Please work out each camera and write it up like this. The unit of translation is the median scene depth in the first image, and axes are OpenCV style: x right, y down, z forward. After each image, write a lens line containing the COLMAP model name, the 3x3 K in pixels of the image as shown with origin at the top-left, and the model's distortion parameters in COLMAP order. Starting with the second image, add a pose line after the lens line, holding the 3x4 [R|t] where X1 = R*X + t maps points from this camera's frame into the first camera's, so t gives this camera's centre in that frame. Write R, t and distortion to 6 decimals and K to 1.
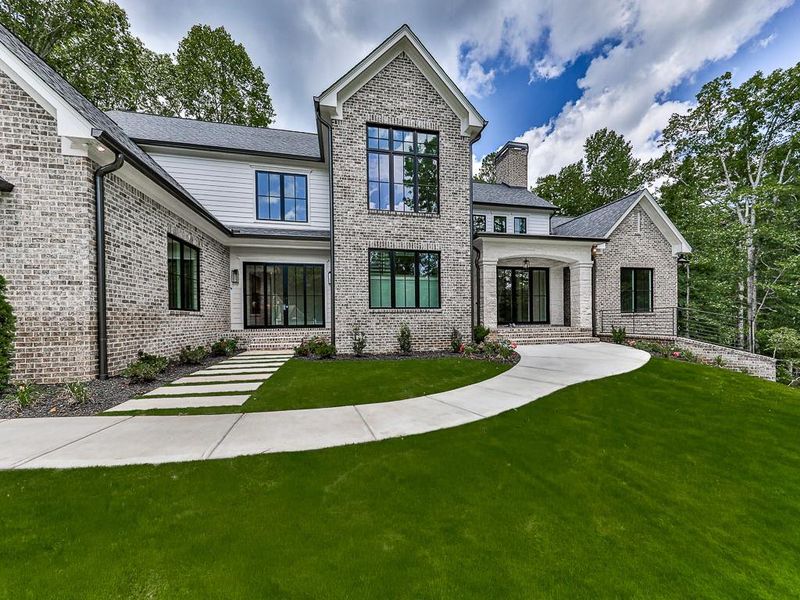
lens RADIAL K [[311.8, 0, 406.7], [0, 311.8, 318.9], [0, 0, 1]] dist [0.009200, -0.001912]
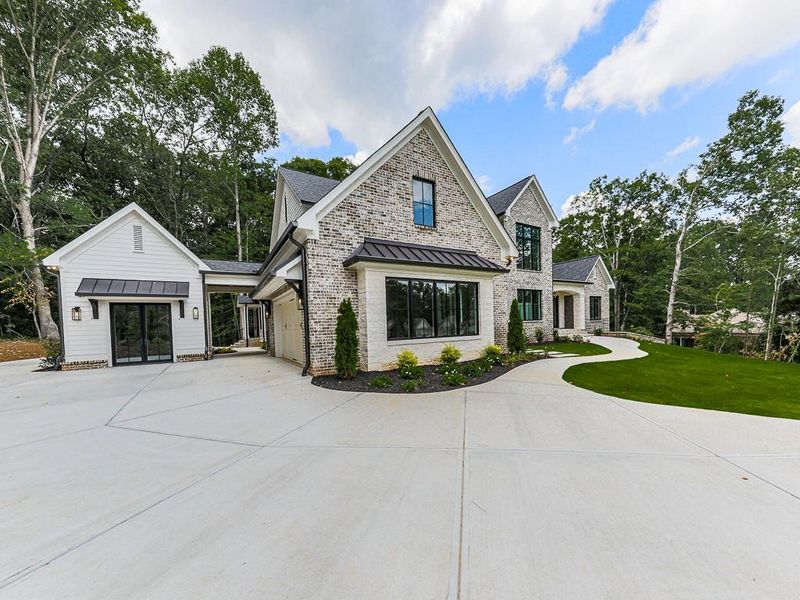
lens RADIAL K [[311.8, 0, 394.6], [0, 311.8, 326.9], [0, 0, 1]] dist [0.009200, -0.001912]
pose [[0.950087, -0.018434, 0.311440, -1.085236], [0.017866, 0.999829, 0.004676, -0.014134], [-0.311474, 0.001122, 0.950254, -0.429688]]
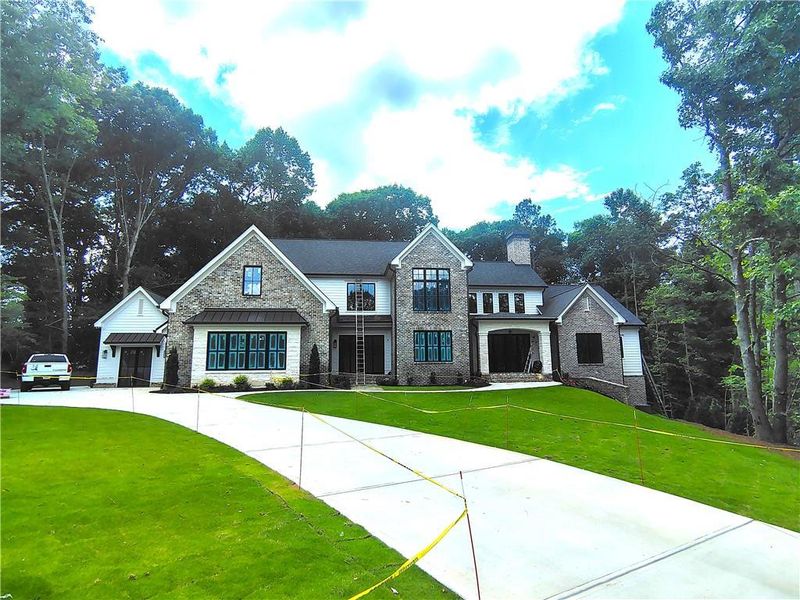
lens RADIAL K [[464.2, 0, 386.0], [0, 464.2, 283.9], [0, 0, 1]] dist [-0.010347, 0.007416]
pose [[0.992548, -0.022182, -0.119822, 0.045269], [-0.001758, 0.980584, -0.196092, 0.044687], [0.121845, 0.194841, 0.973237, -1.459483]]
